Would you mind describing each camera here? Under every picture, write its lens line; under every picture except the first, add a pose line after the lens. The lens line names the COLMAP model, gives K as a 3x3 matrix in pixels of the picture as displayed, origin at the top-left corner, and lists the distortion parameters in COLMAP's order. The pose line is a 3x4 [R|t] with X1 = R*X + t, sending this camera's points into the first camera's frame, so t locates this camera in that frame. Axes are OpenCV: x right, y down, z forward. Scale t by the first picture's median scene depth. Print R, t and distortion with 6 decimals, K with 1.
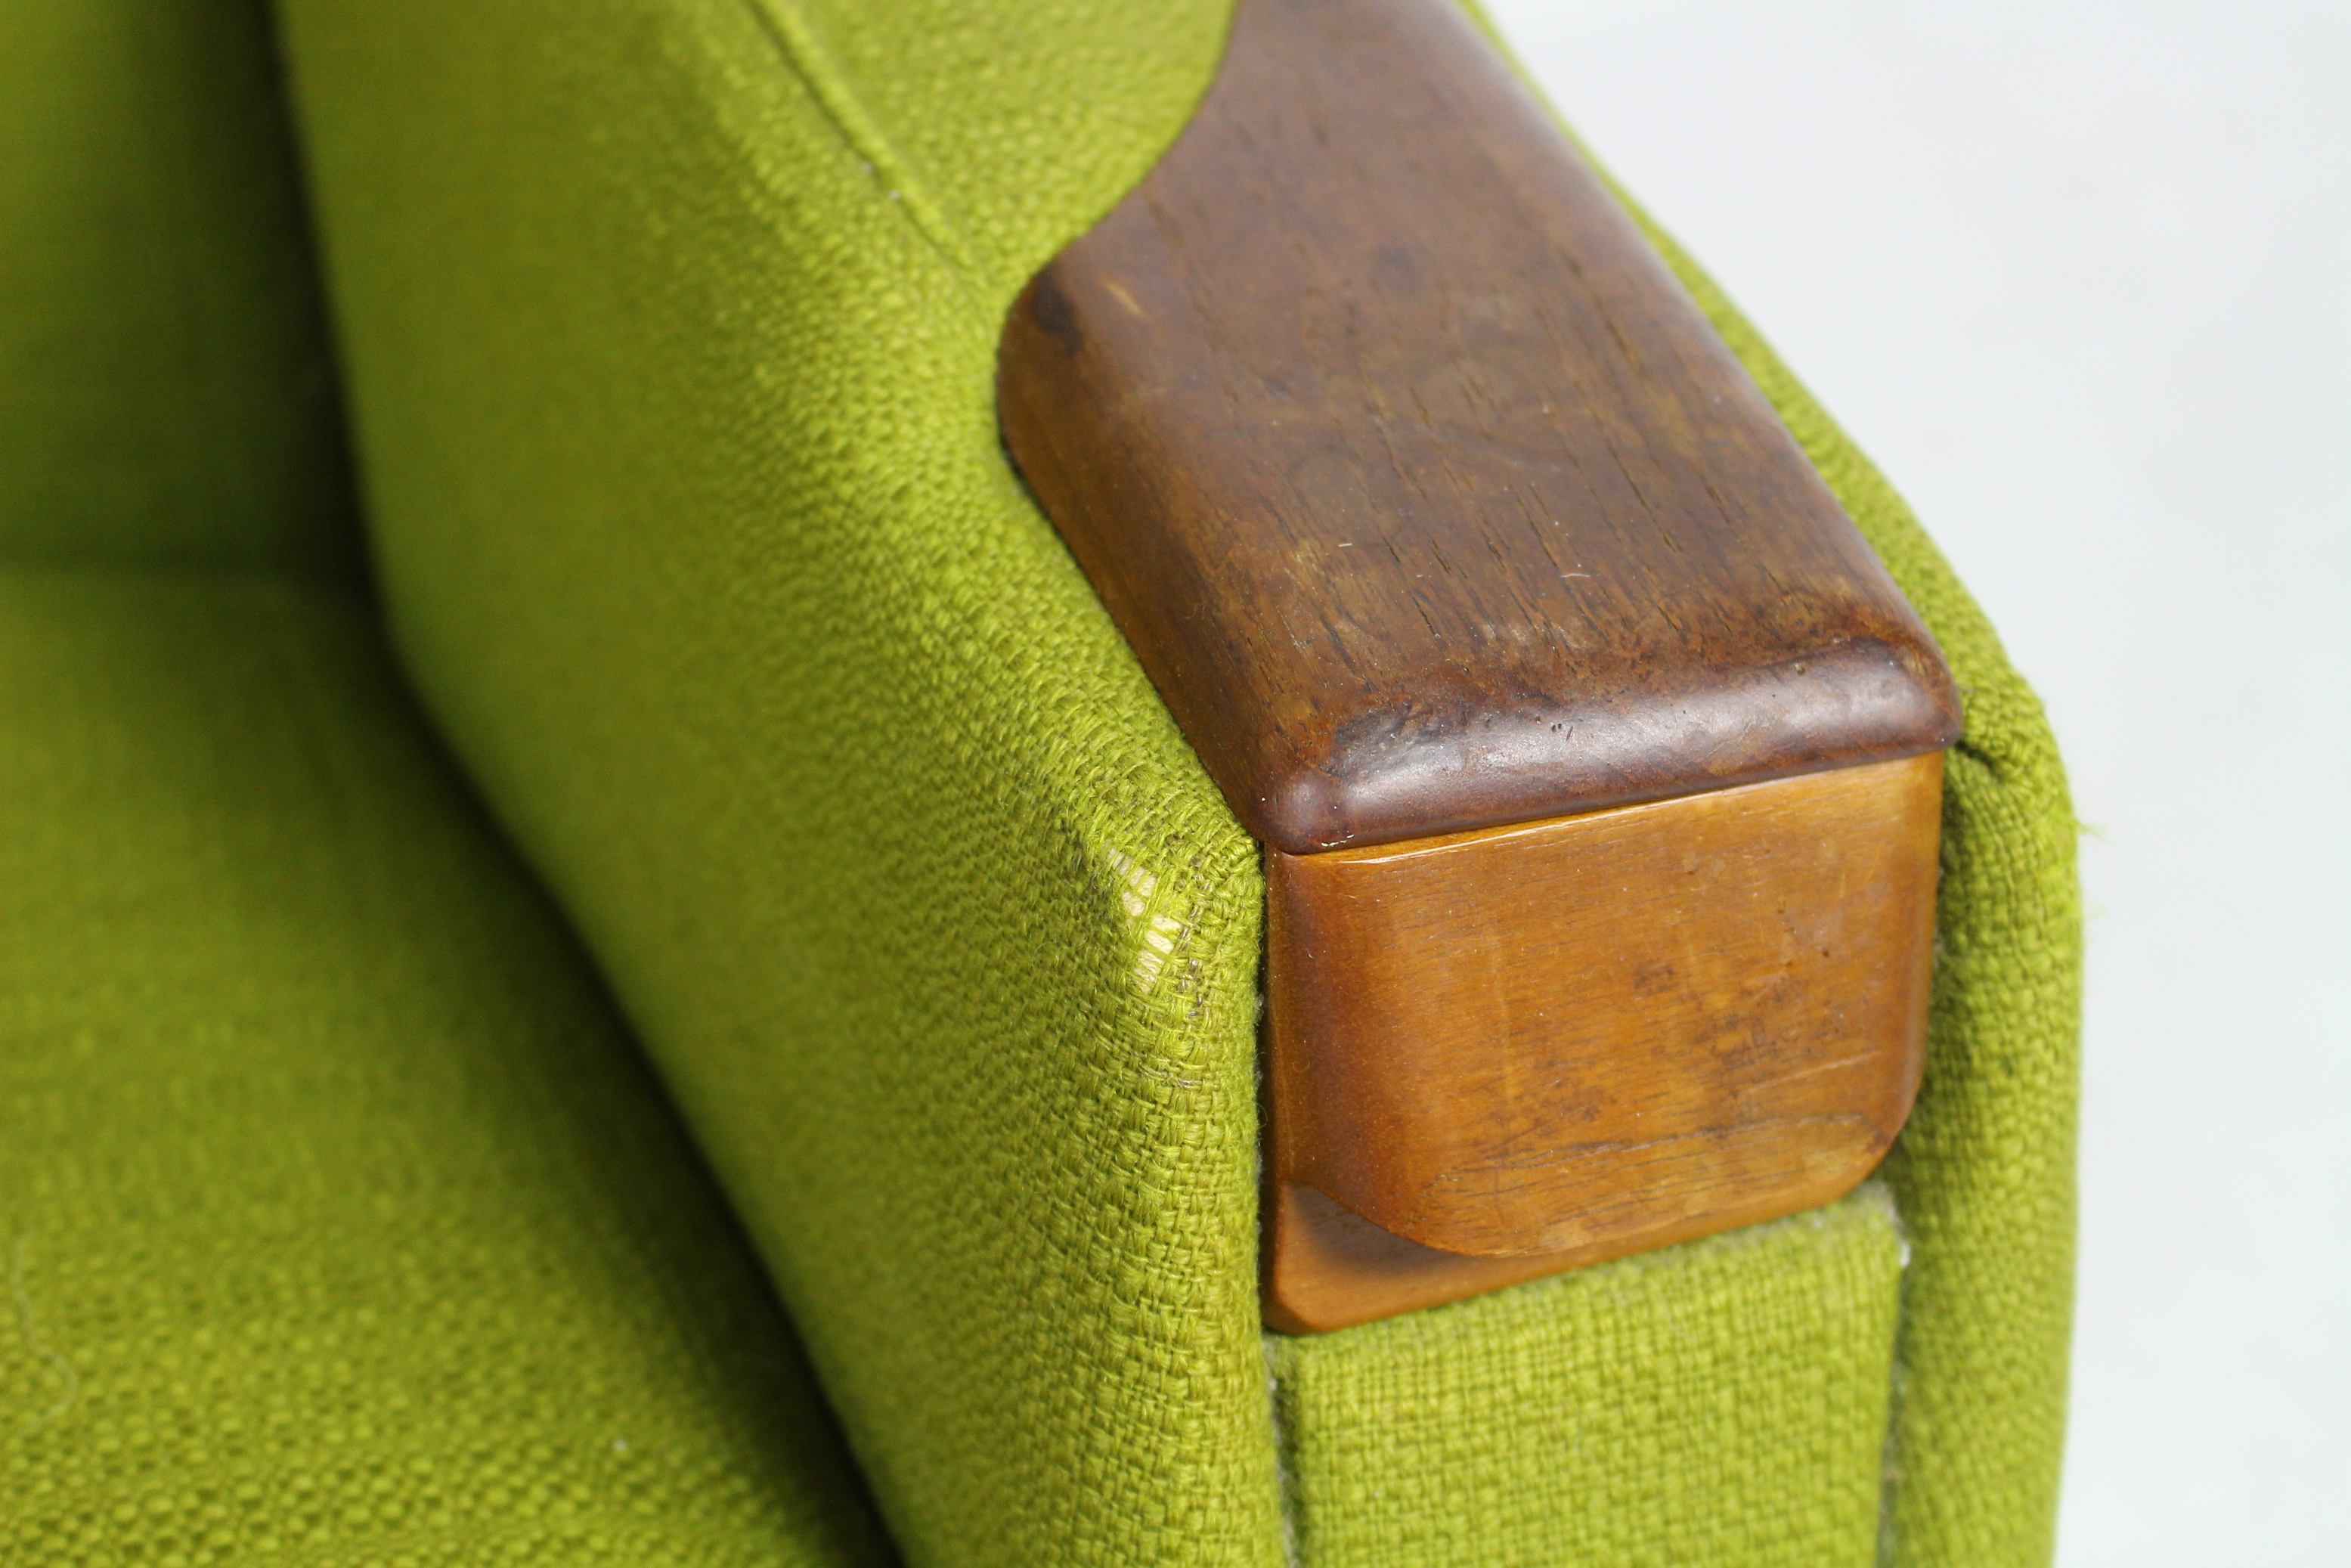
lens RADIAL K [[4089.5, 0, 1175.5], [0, 4089.5, 784.0], [0, 0, 1]] dist [-0.003989, -0.021458]
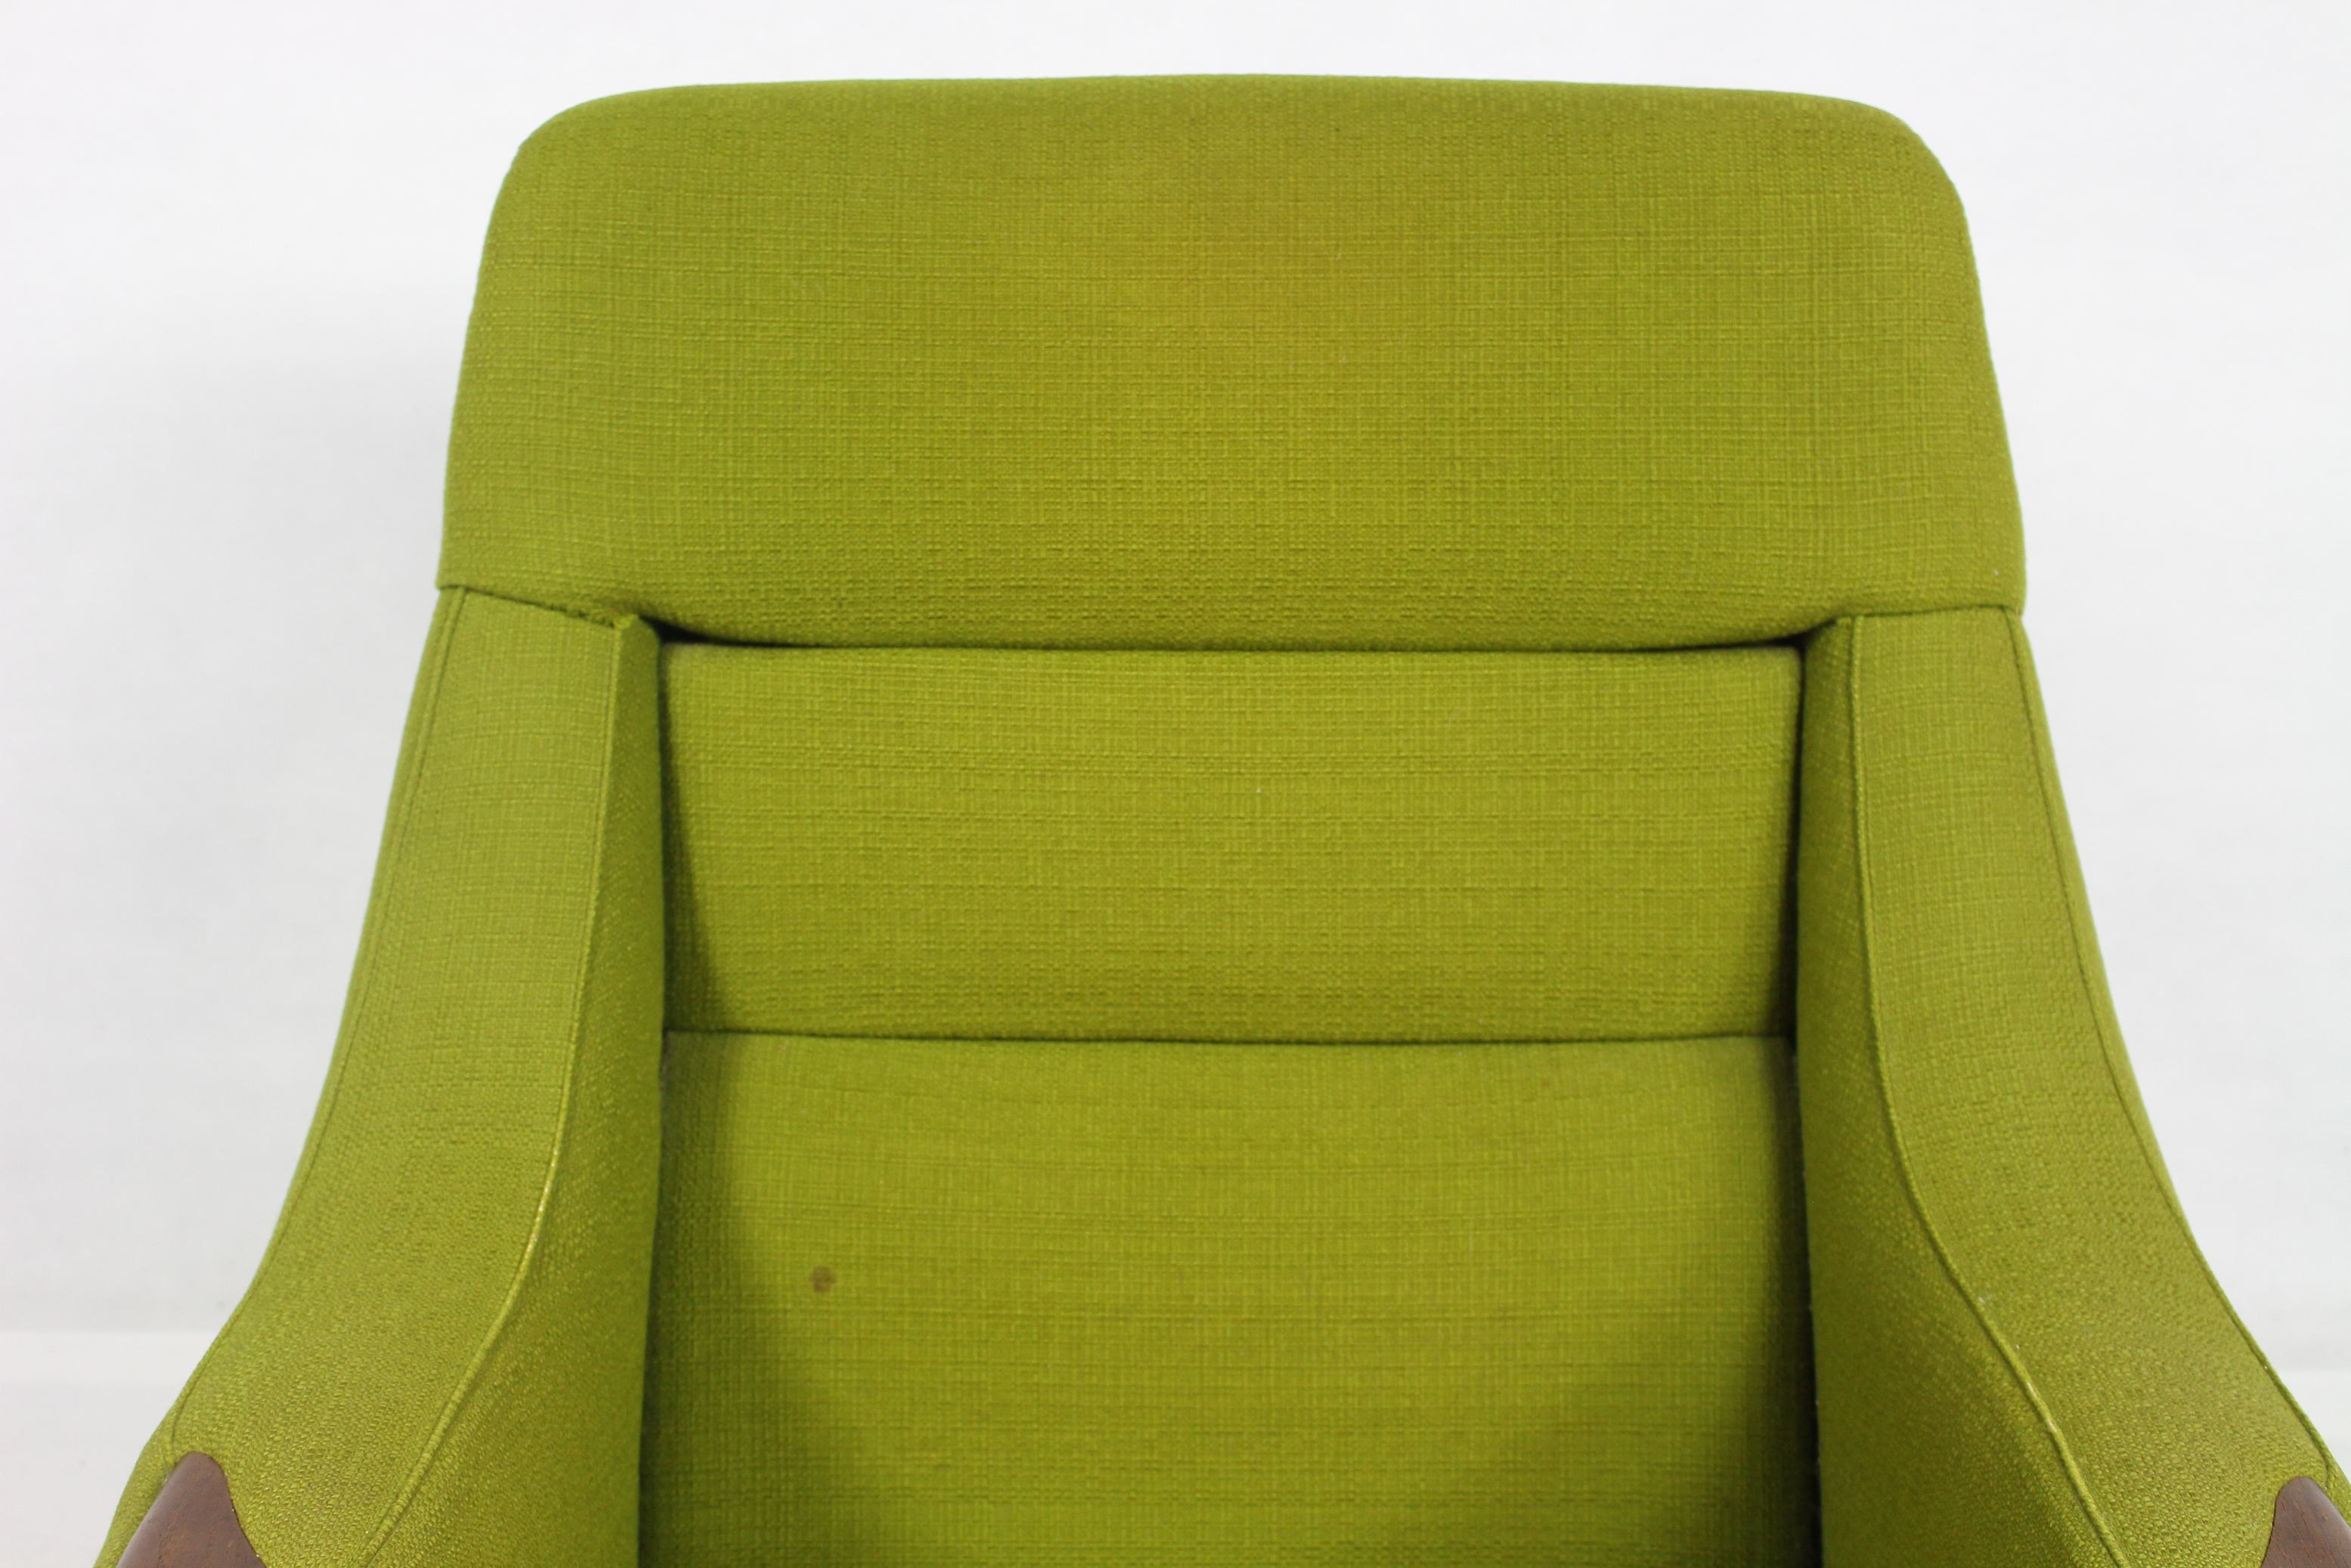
lens RADIAL K [[3298.0, 0, 1175.5], [0, 3298.0, 784.0], [0, 0, 1]] dist [-0.069468, 0.030628]
pose [[0.951865, 0.097335, -0.290651, -0.113417], [-0.180764, 0.944054, -0.275839, 0.070718], [0.247541, 0.315101, 0.916207, -1.521998]]
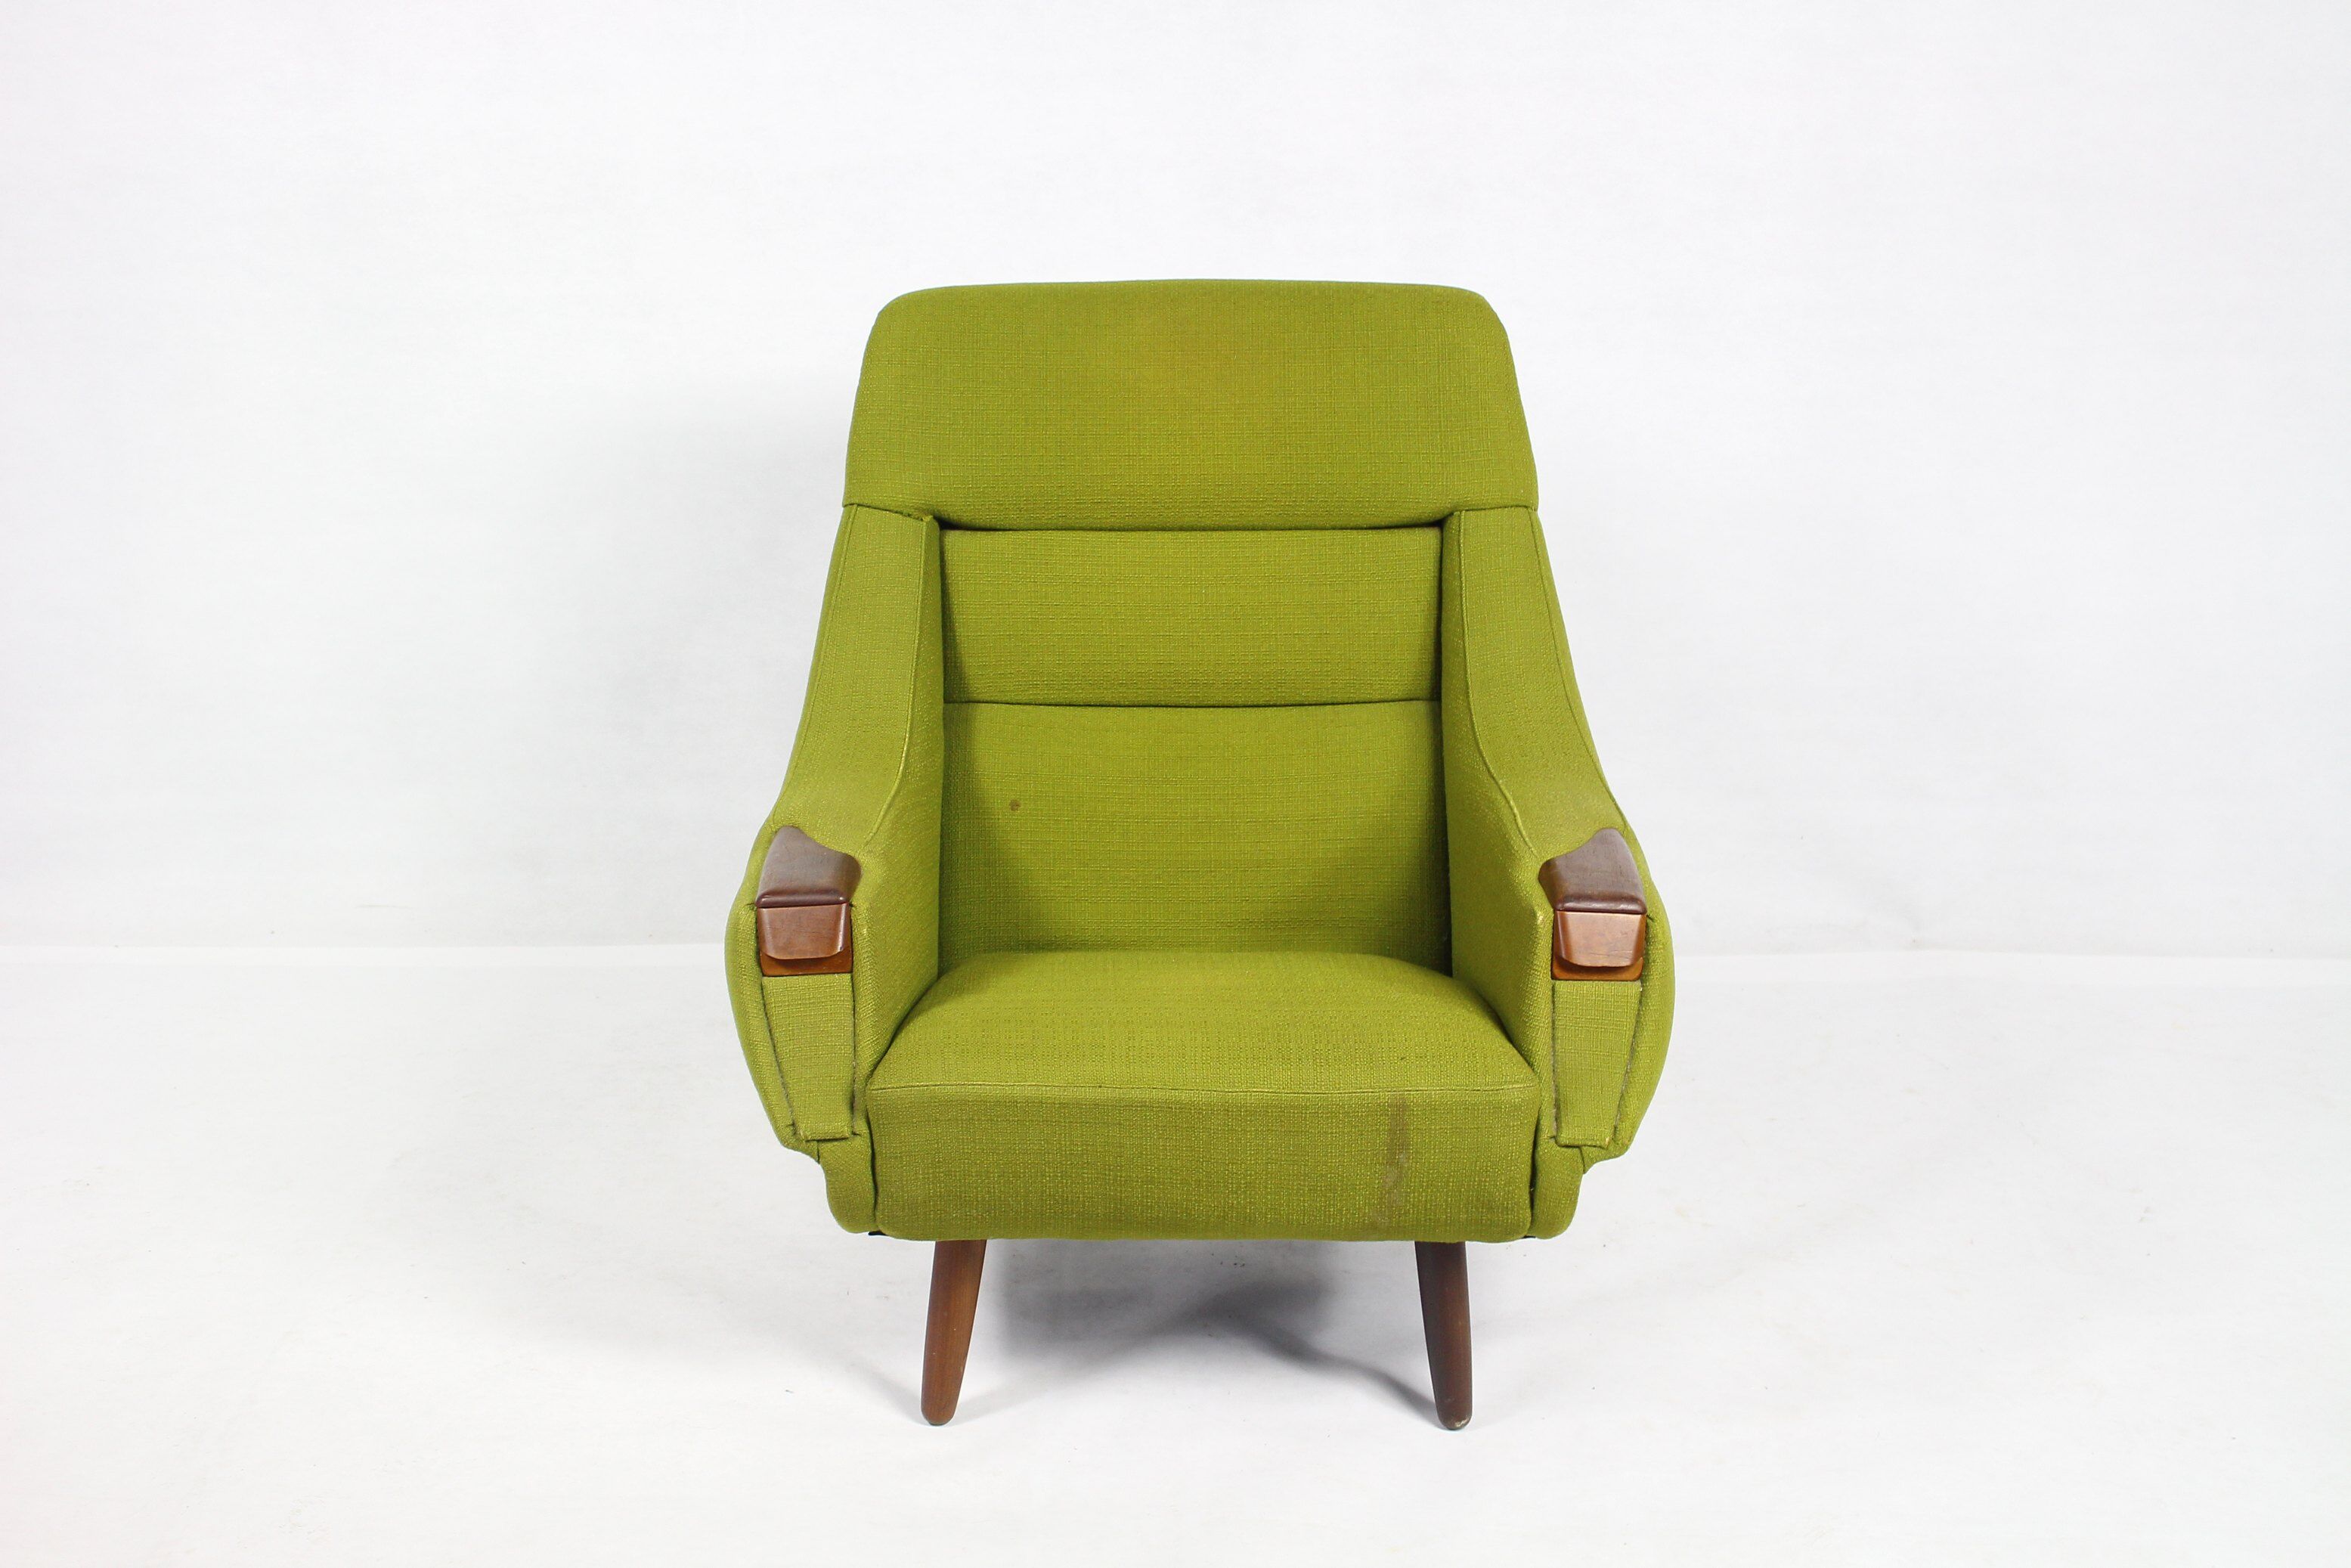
lens RADIAL K [[3076.5, 0, 1175.5], [0, 3076.5, 784.0], [0, 0, 1]] dist [-0.087114, 0.048168]
pose [[0.953141, 0.079444, -0.291910, 1.037331], [-0.171197, 0.937184, -0.303935, 1.718391], [0.249428, 0.339667, 0.906869, -4.728884]]
